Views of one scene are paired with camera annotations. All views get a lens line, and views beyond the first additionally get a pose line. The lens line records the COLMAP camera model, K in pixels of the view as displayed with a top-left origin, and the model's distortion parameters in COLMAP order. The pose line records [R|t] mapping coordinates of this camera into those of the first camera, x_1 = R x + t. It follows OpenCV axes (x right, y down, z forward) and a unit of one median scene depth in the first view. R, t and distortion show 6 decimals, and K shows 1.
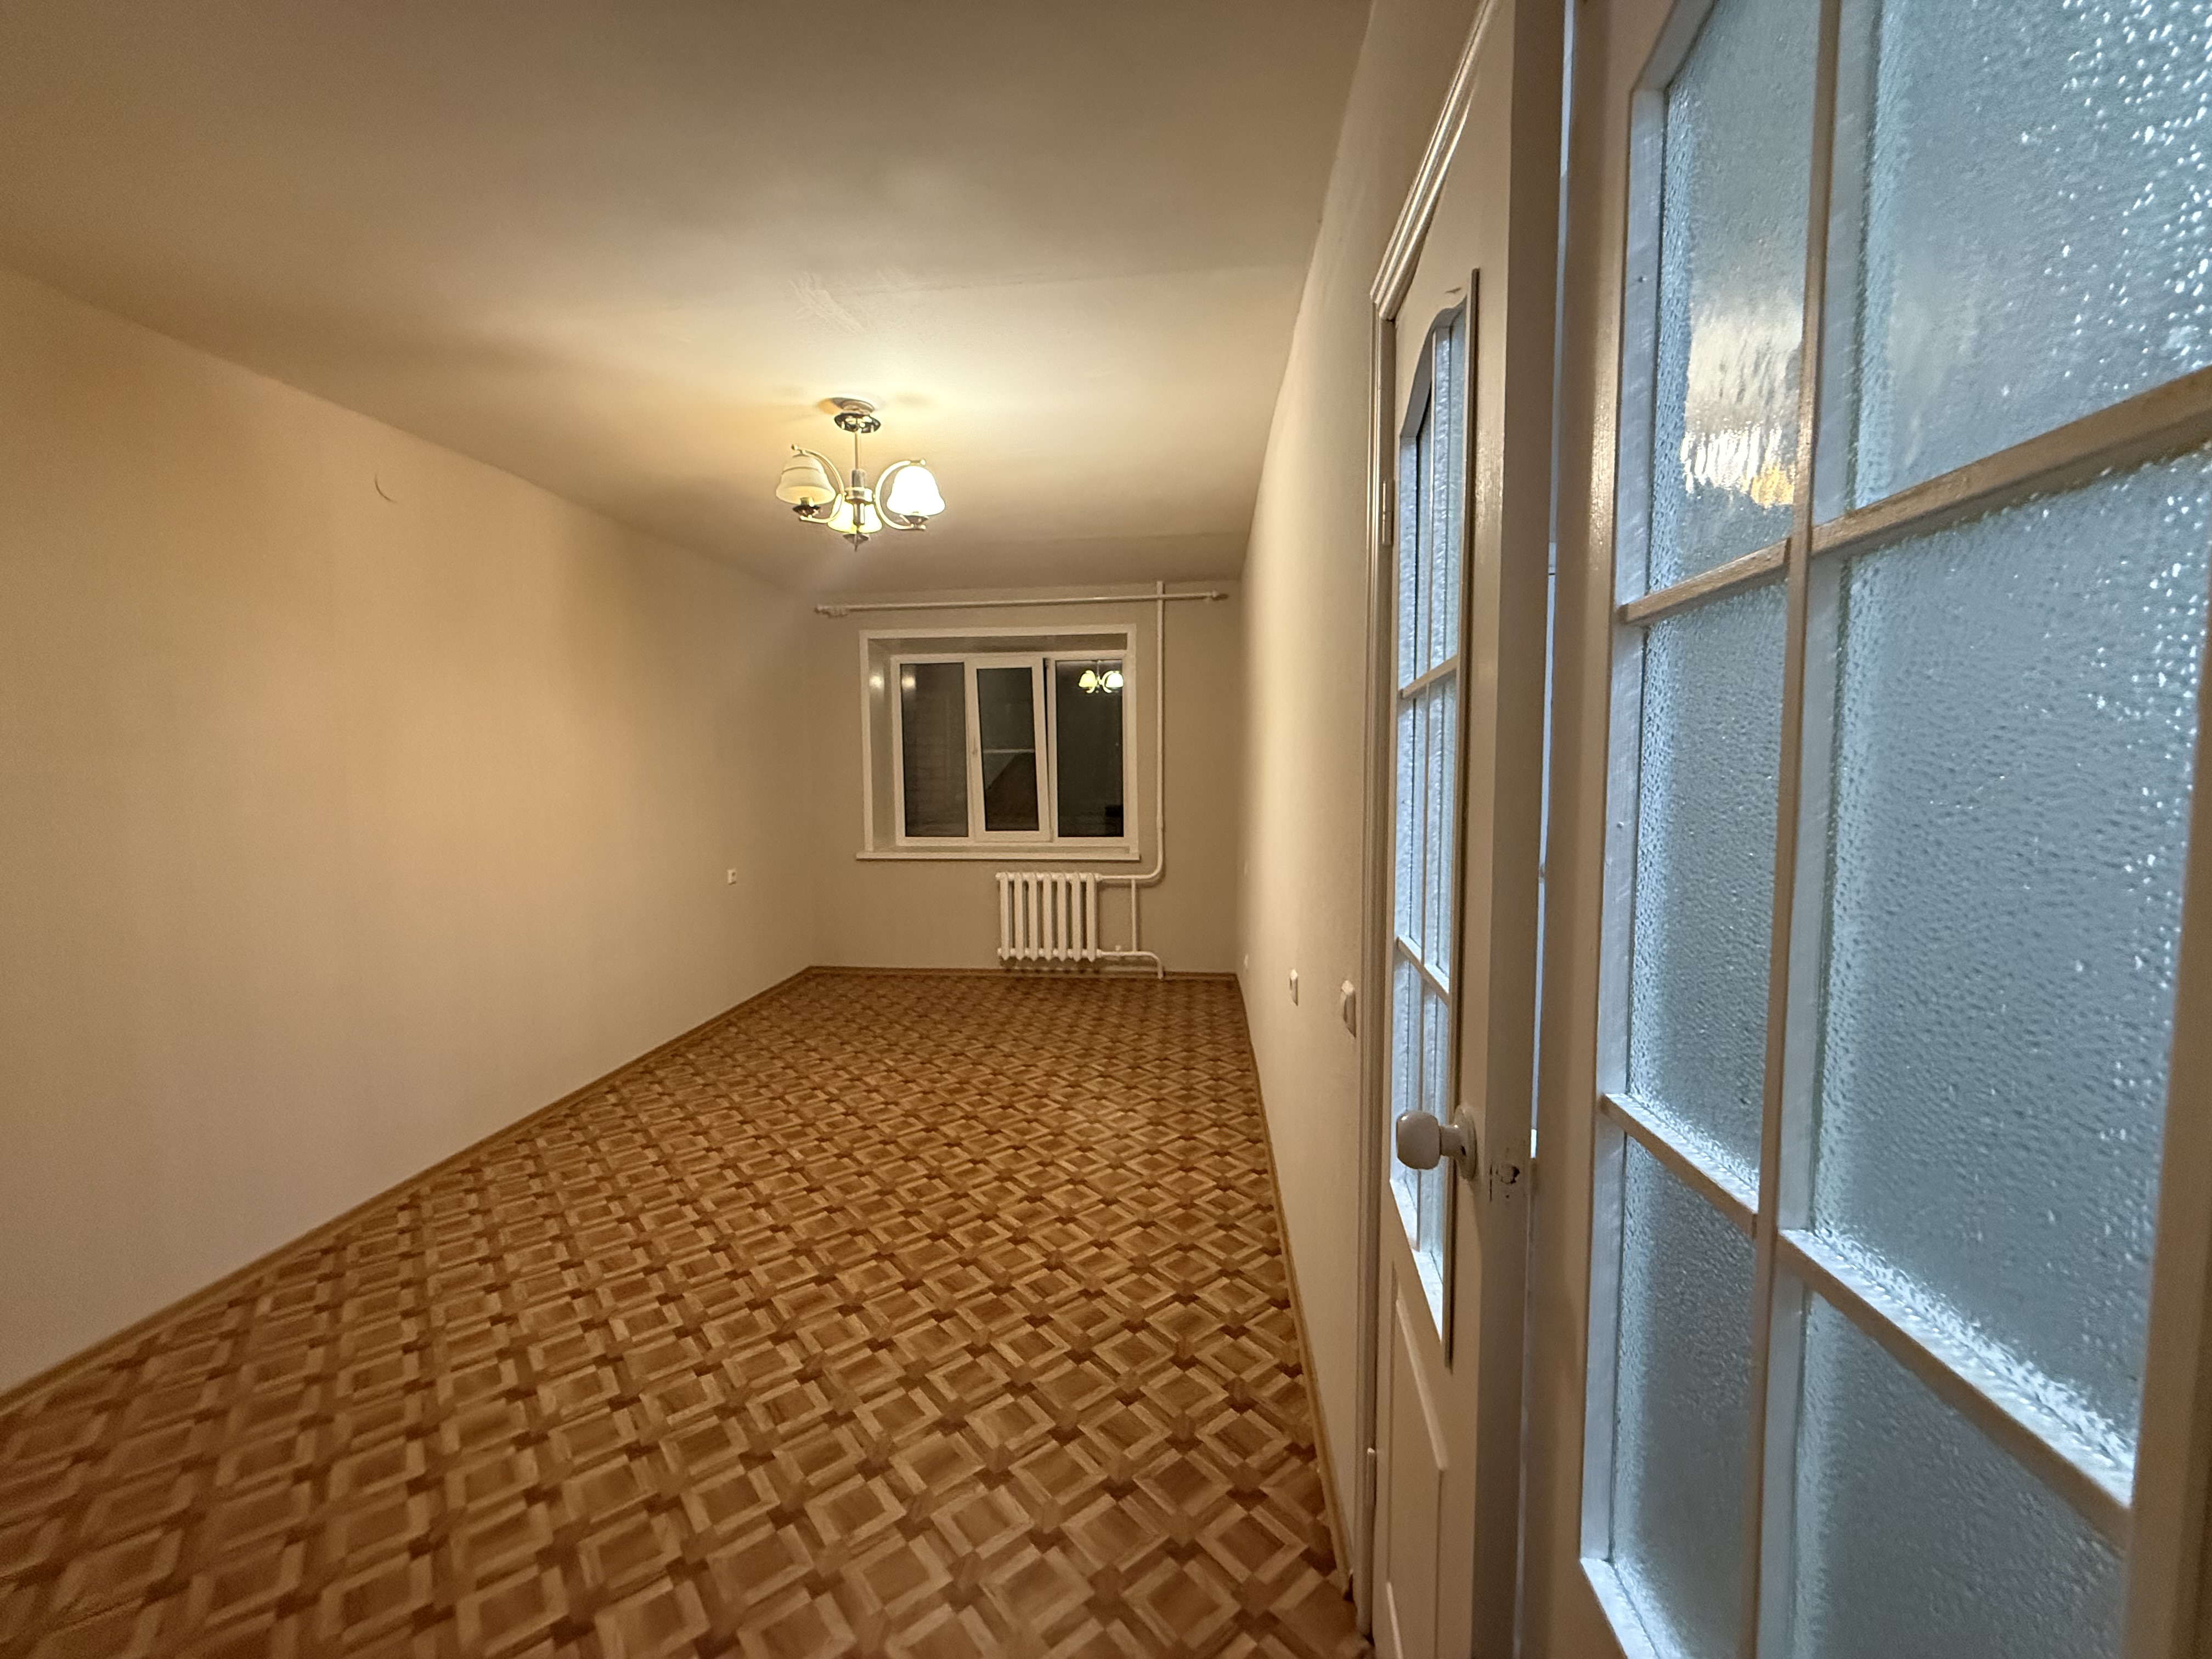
lens RADIAL K [[880.8, 0, 1103.3], [0, 880.8, 832.0], [0, 0, 1]] dist [0.000790, 0.000282]
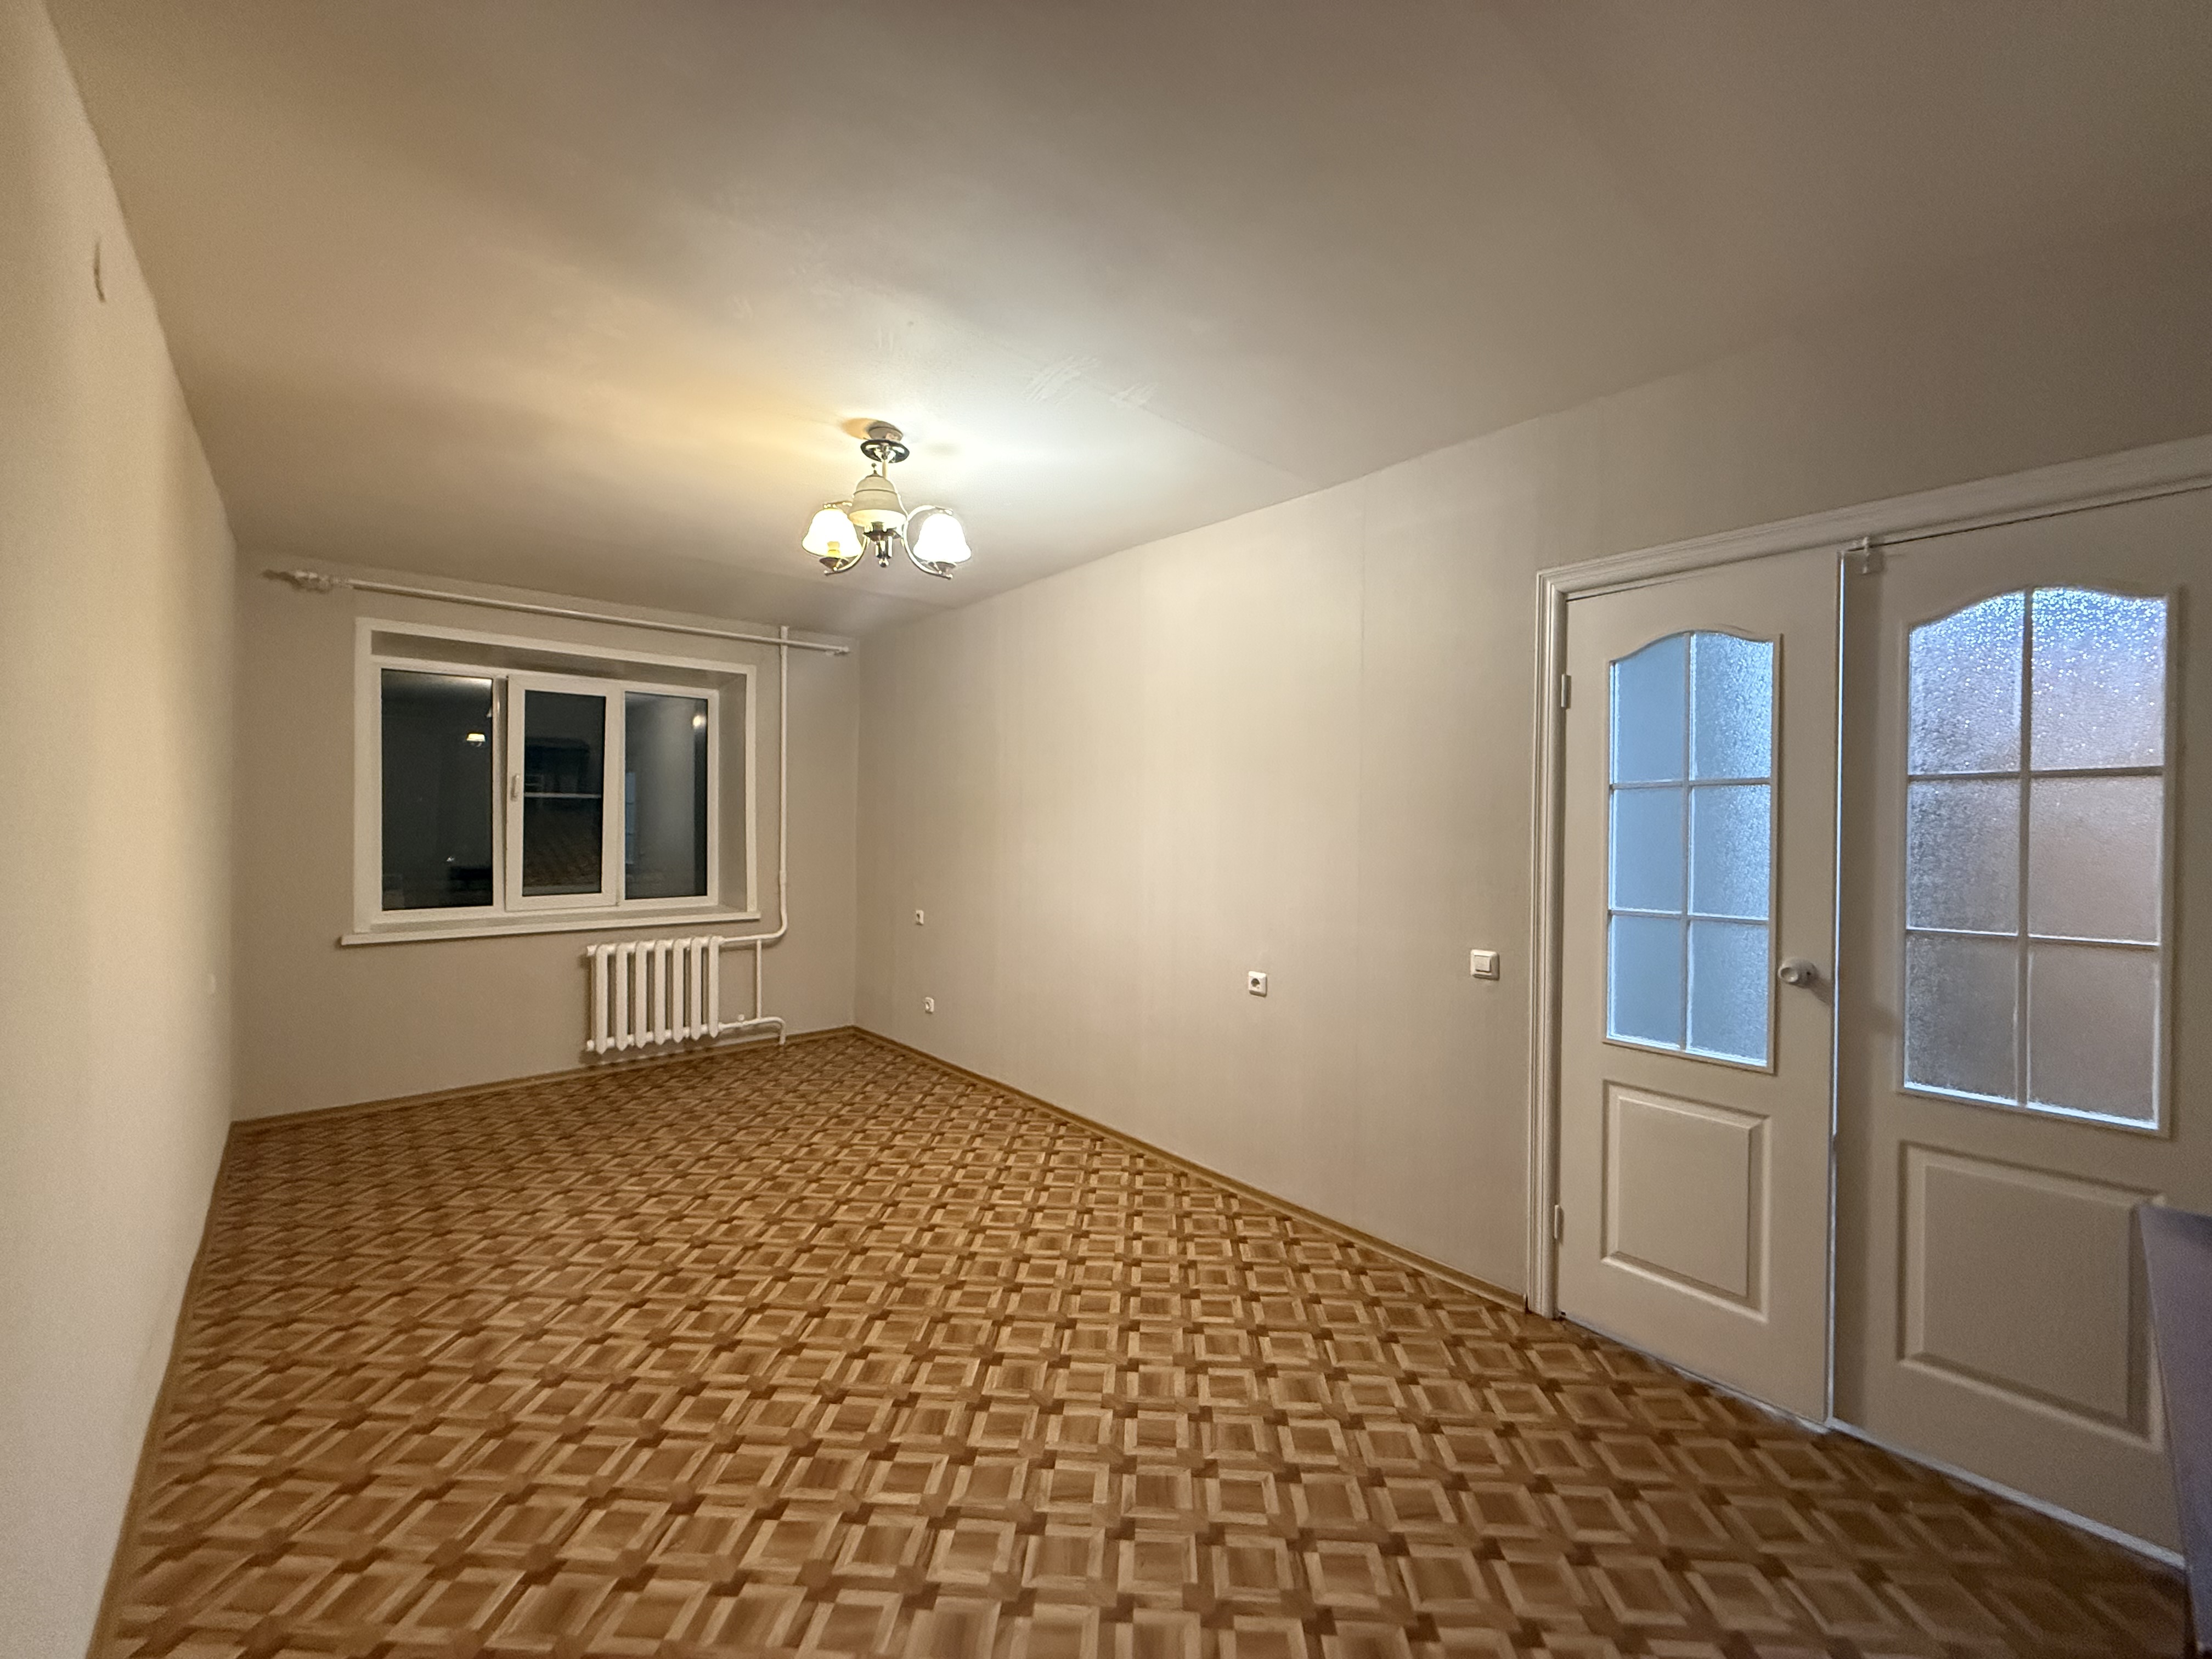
lens RADIAL K [[849.8, 0, 1095.4], [0, 849.8, 800.8], [0, 0, 1]] dist [-0.014820, -0.000047]
pose [[0.678340, 0.038398, 0.733744, -0.682080], [0.033092, 0.996023, -0.082717, -0.014089], [-0.734002, 0.080392, 0.674372, 0.180006]]
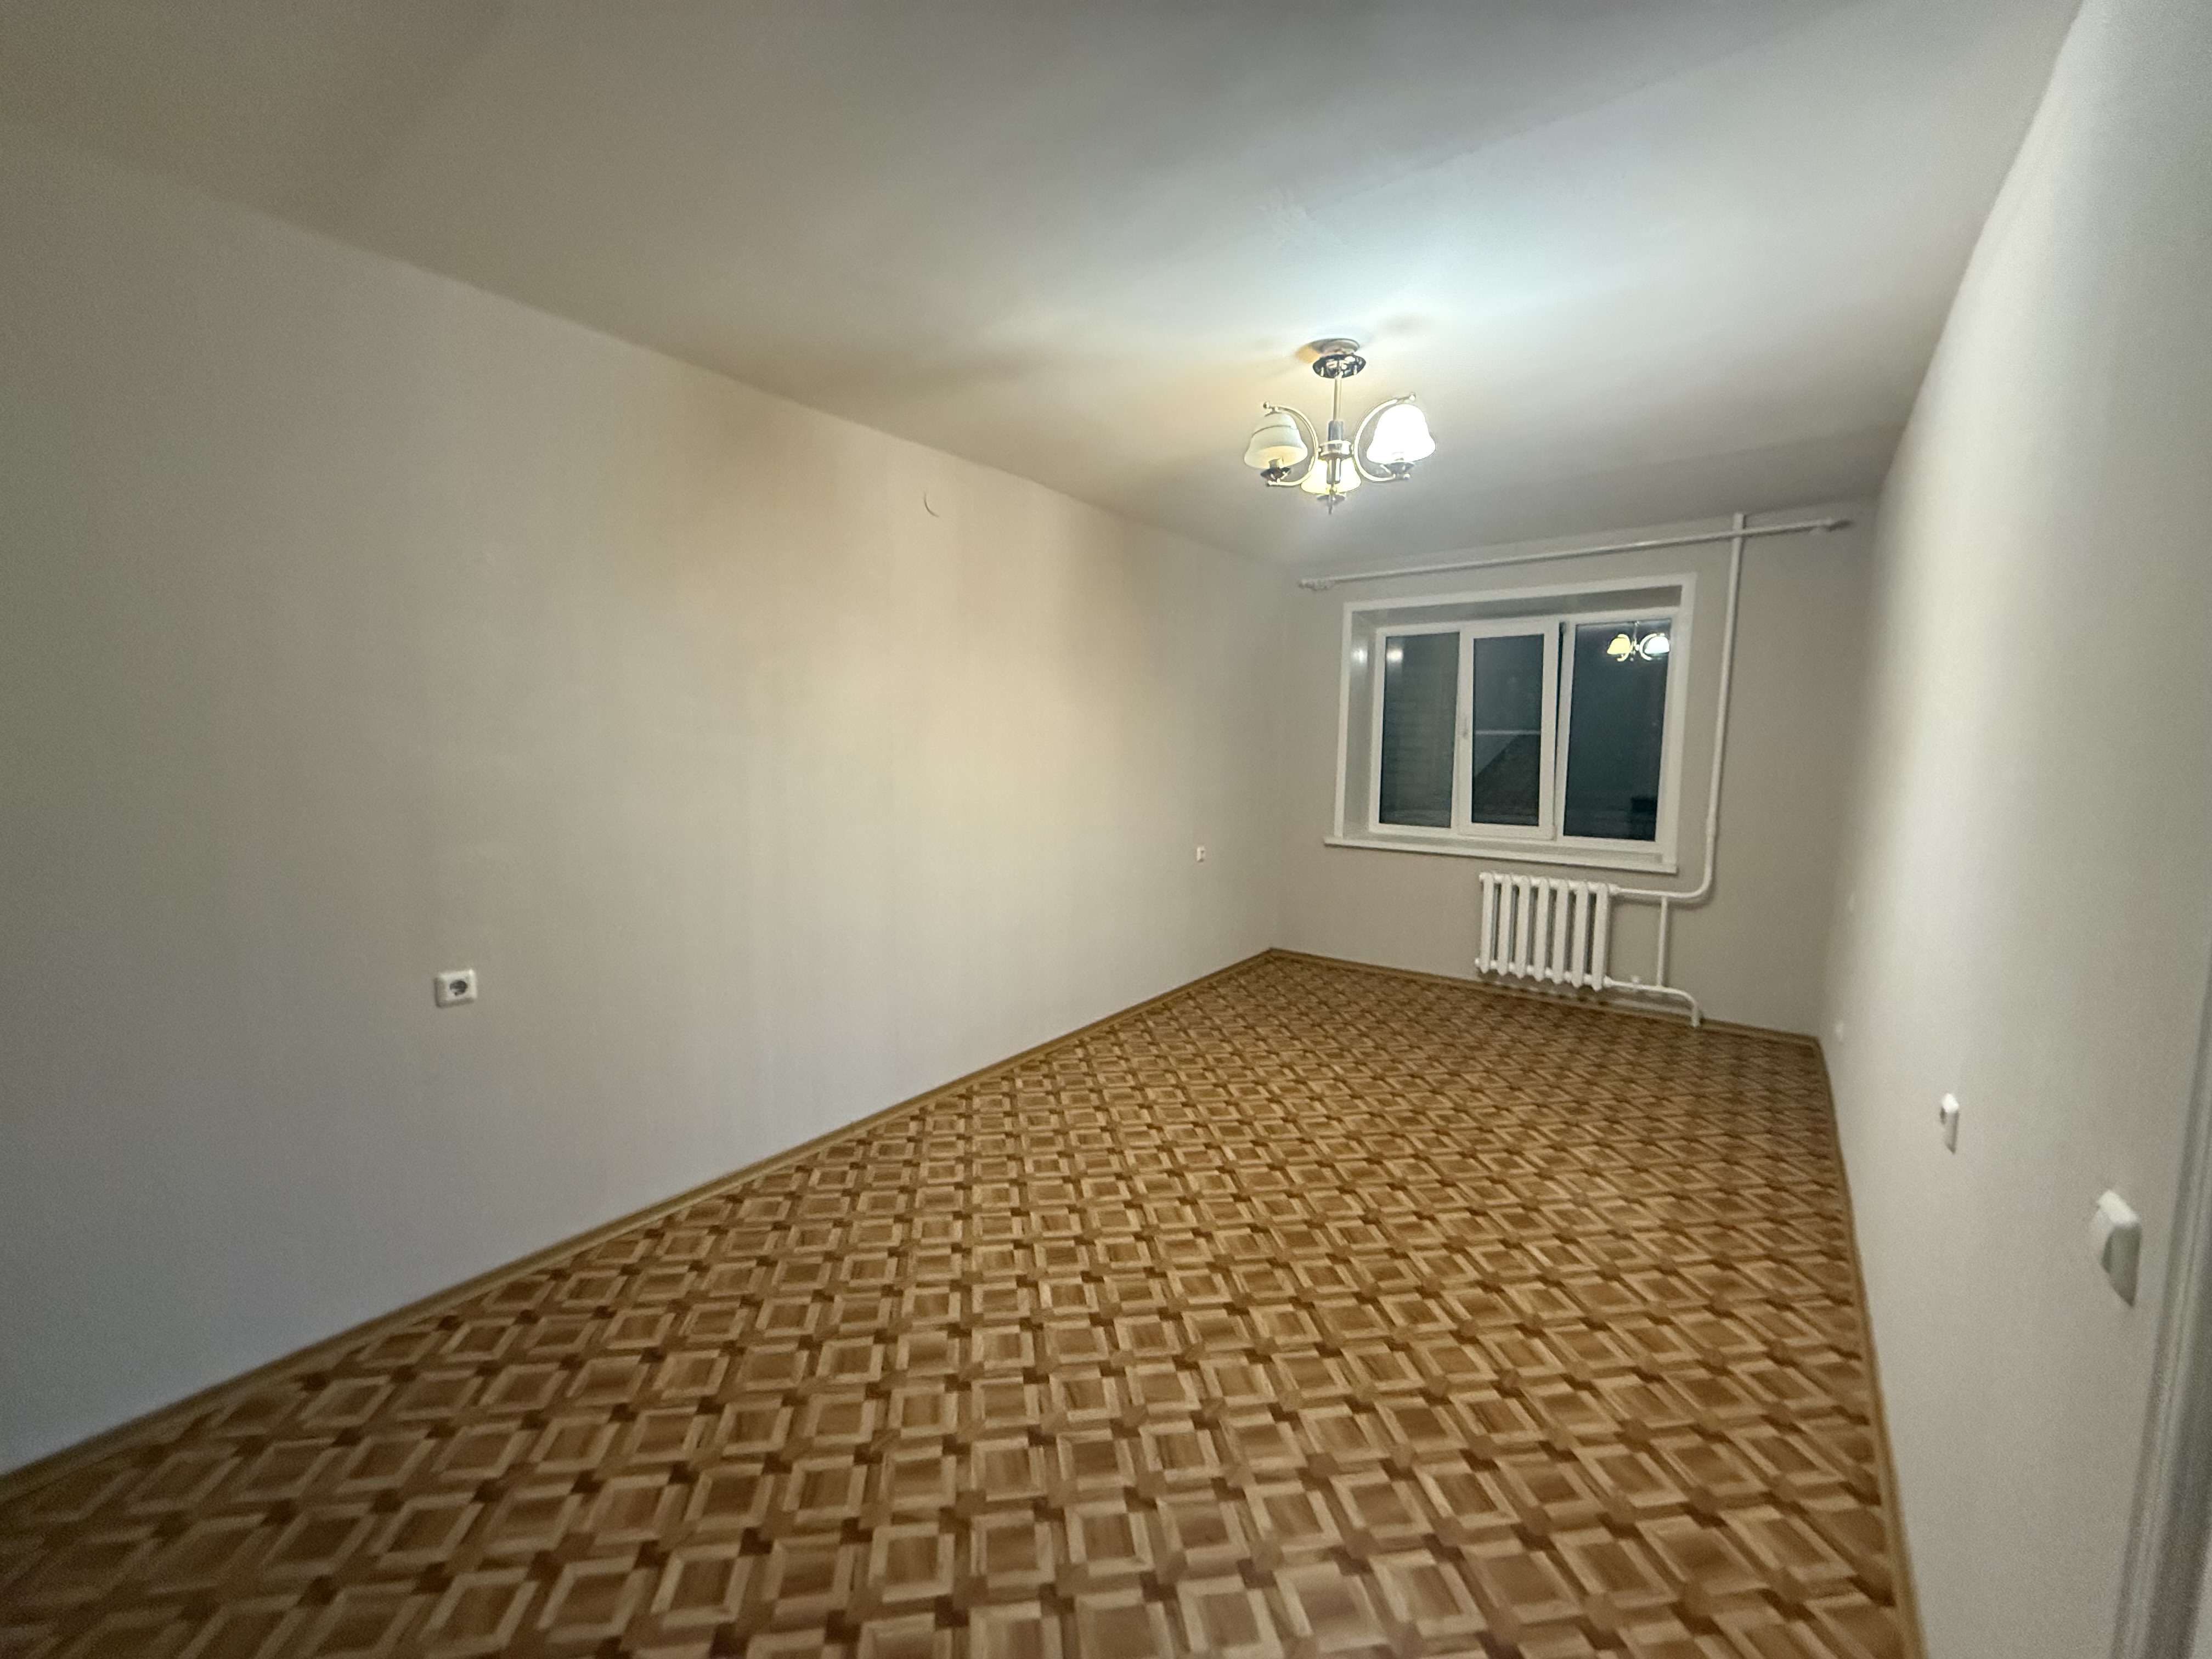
lens RADIAL K [[880.8, 0, 1103.3], [0, 880.8, 832.0], [0, 0, 1]] dist [0.000790, 0.000282]
pose [[0.857656, 0.070186, -0.509412, 0.000867], [-0.055122, 0.997482, 0.044628, -0.020806], [0.511261, -0.010196, 0.859365, 0.096675]]
